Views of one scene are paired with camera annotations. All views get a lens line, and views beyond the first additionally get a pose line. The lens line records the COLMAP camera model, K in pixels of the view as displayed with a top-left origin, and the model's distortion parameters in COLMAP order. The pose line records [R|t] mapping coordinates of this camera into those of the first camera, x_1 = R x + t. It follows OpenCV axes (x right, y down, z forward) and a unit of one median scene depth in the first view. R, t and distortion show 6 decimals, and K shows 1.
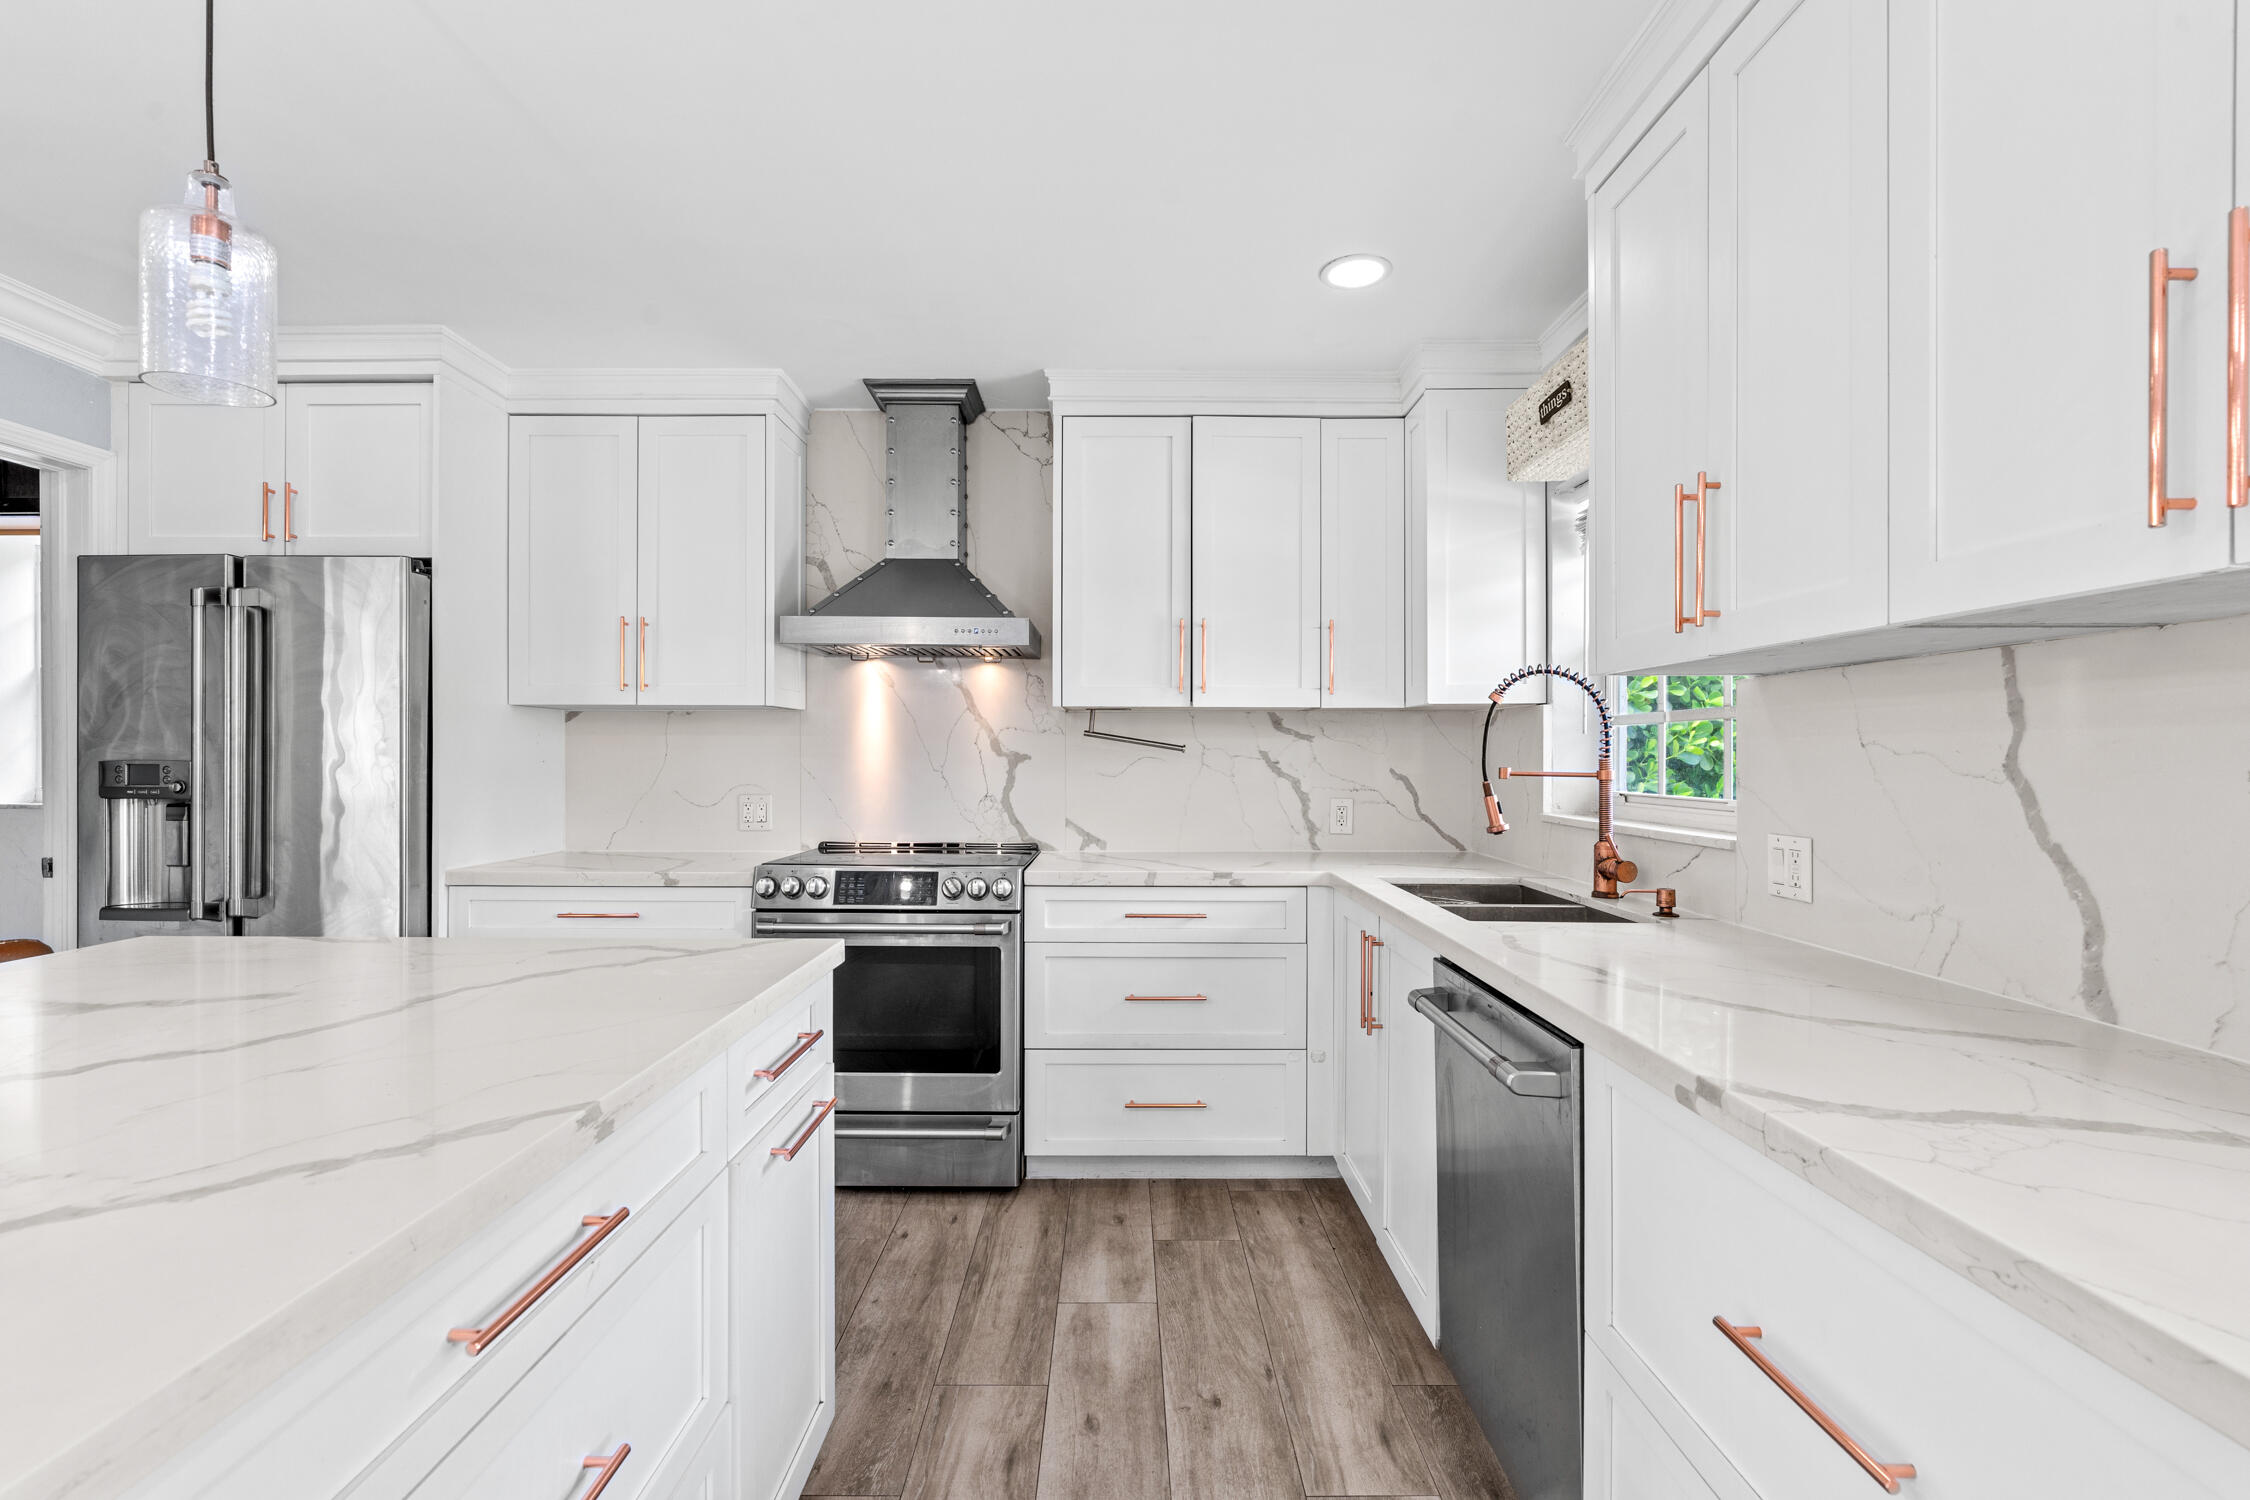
lens RADIAL K [[1009.5, 0, 1124.7], [0, 1009.5, 754.3], [0, 0, 1]] dist [-0.006174, 0.002068]
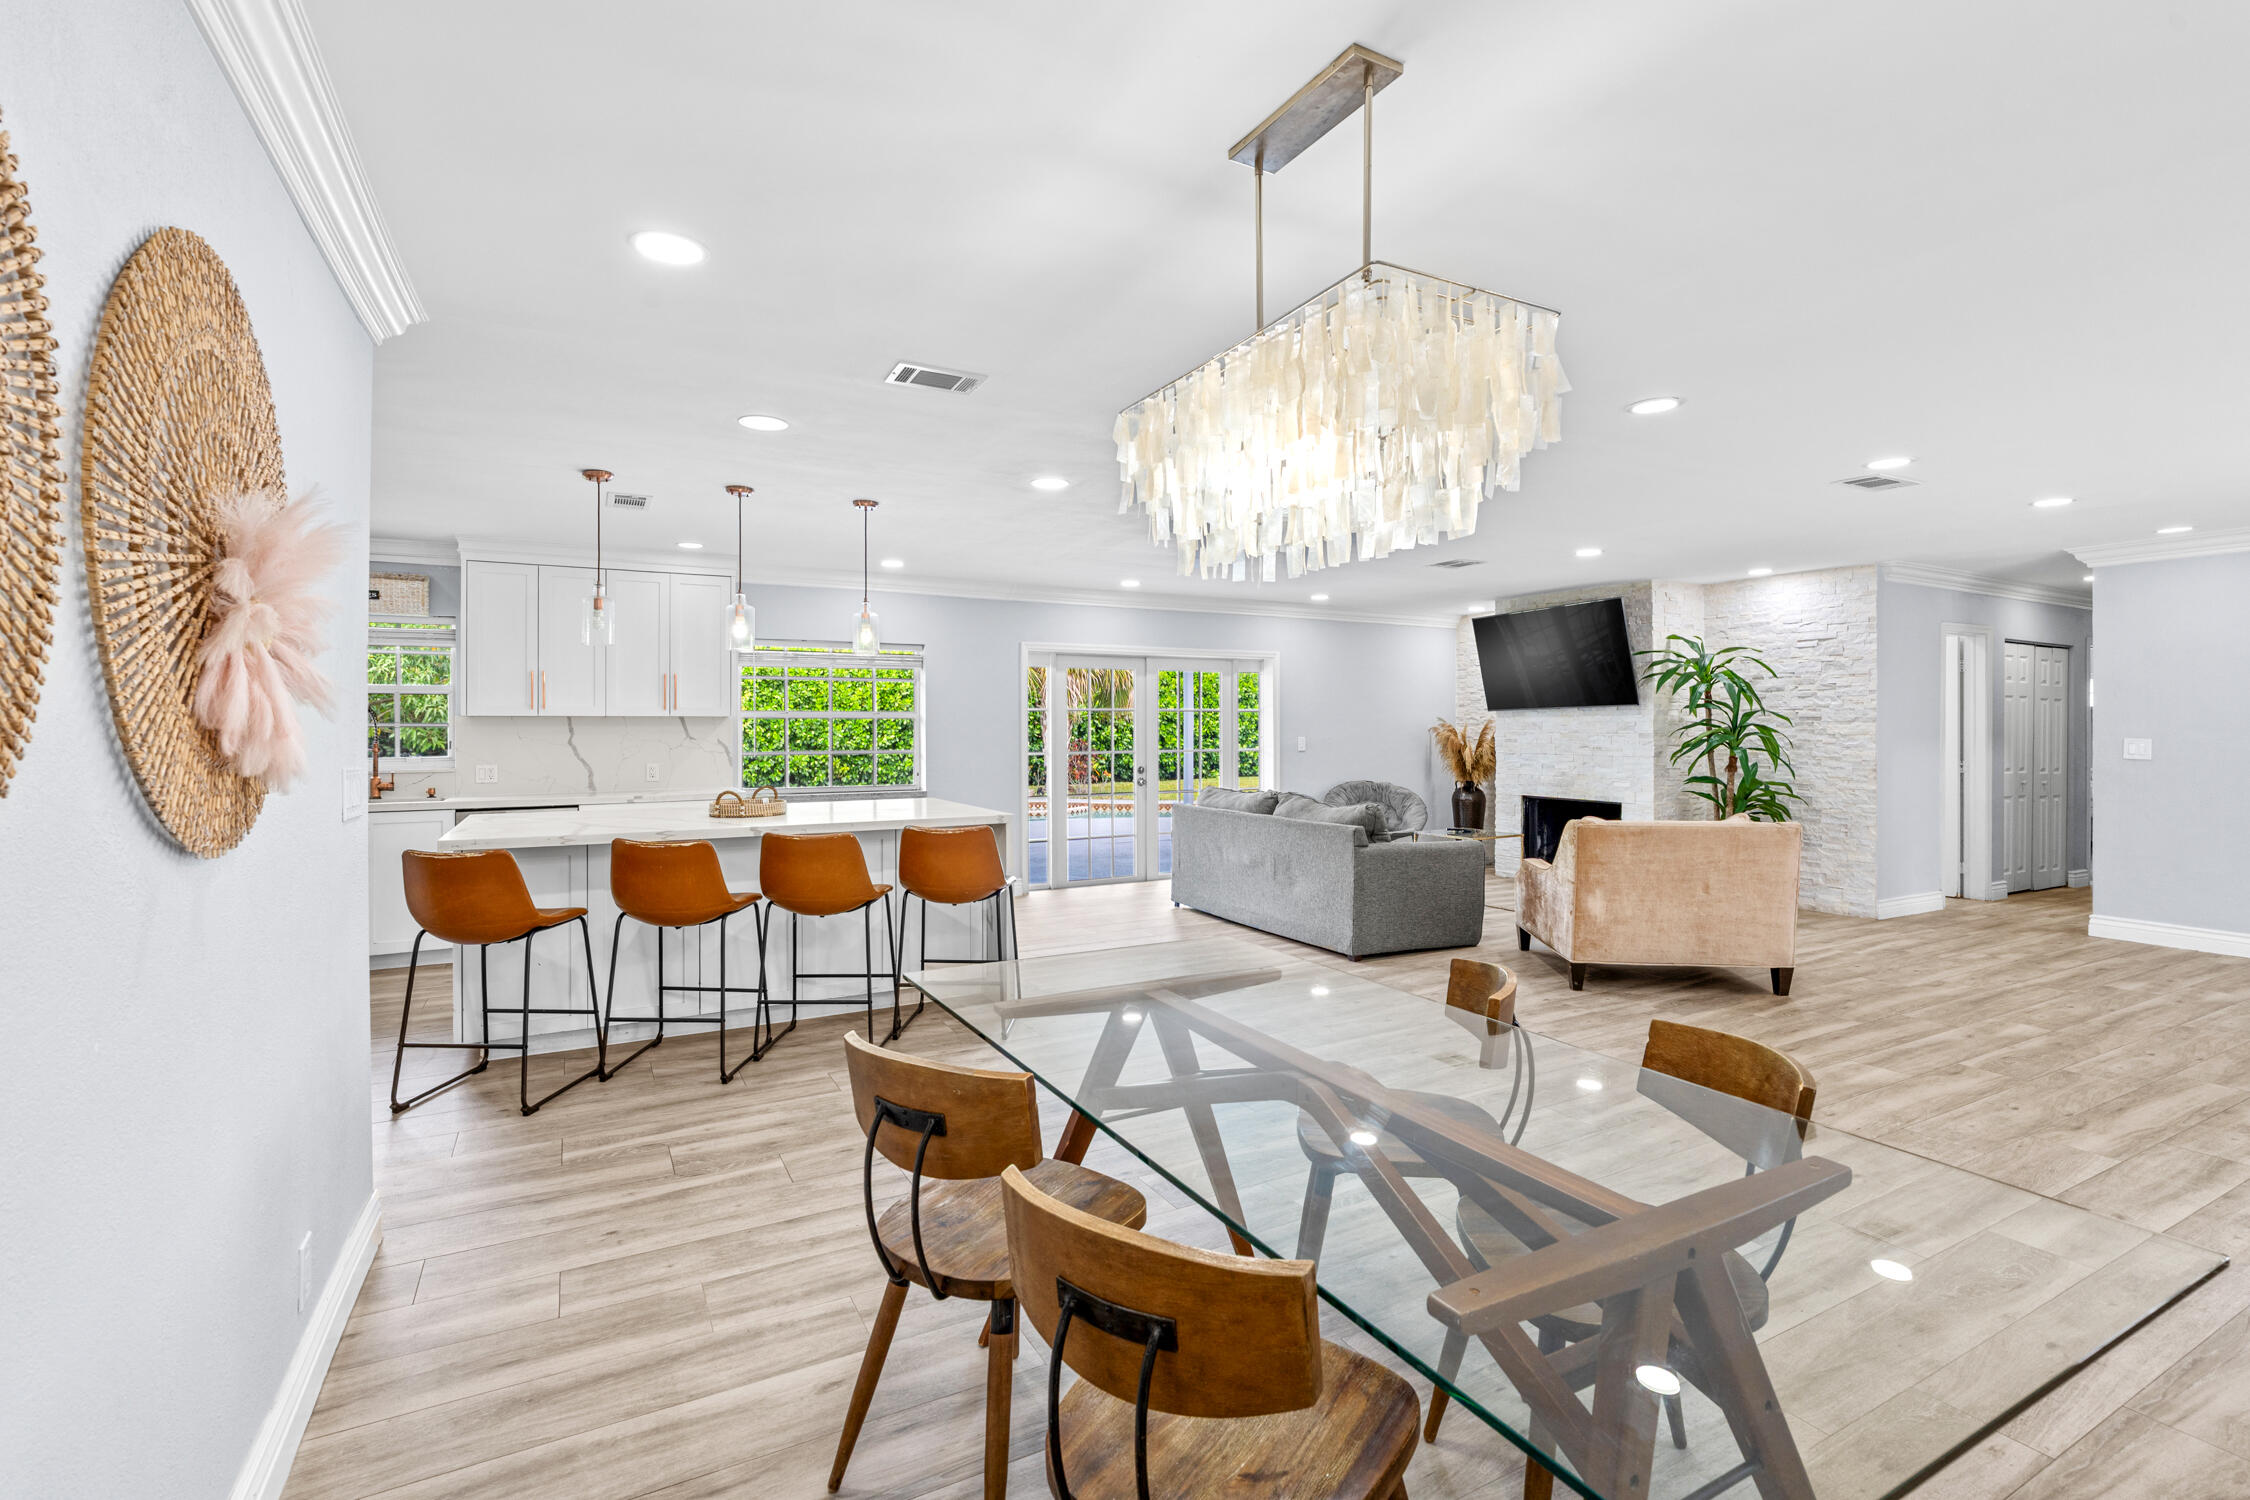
lens RADIAL K [[1009.5, 0, 1118.3], [0, 1009.5, 717.9], [0, 0, 1]] dist [-0.006174, 0.002068]
pose [[-0.467294, 0.004452, 0.884091, -2.120825], [-0.000262, 0.999987, -0.005174, -0.038032], [-0.884102, -0.002649, -0.467286, 0.454409]]
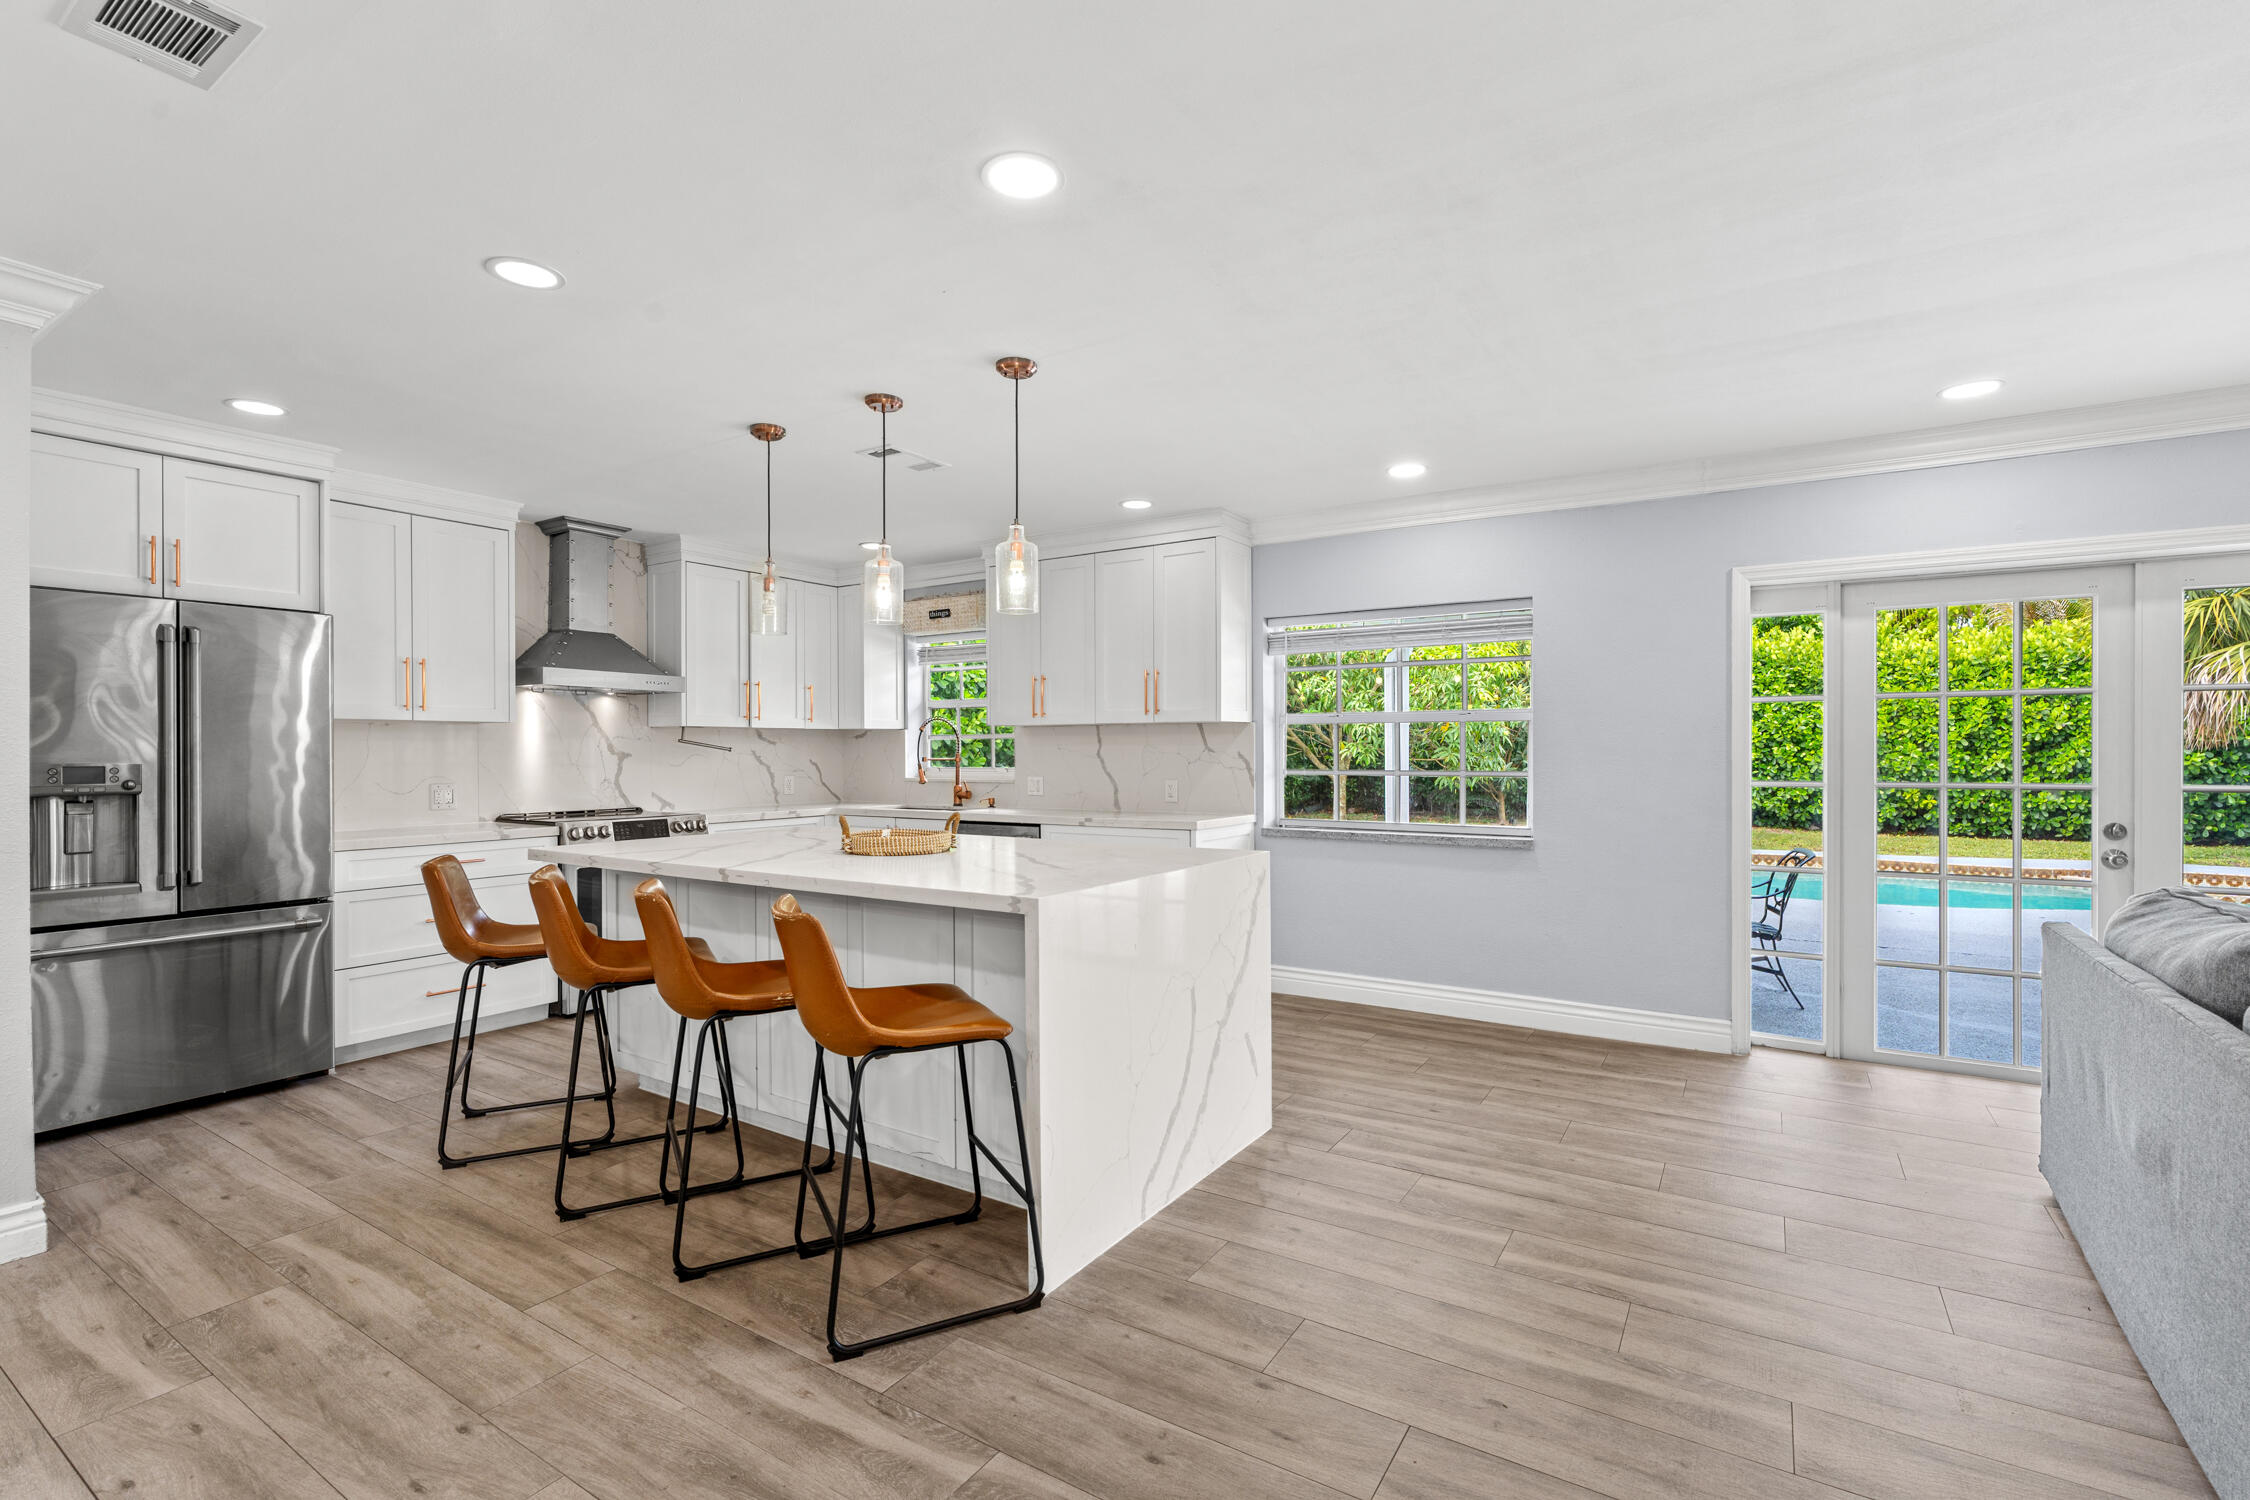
lens RADIAL K [[1009.5, 0, 1123.0], [0, 1009.5, 746.9], [0, 0, 1]] dist [-0.006174, 0.002068]
pose [[0.543169, -0.002005, 0.839621, -1.230419], [0.003585, 0.999994, 0.000068, -0.009036], [-0.839616, 0.002973, 0.543172, -0.647608]]
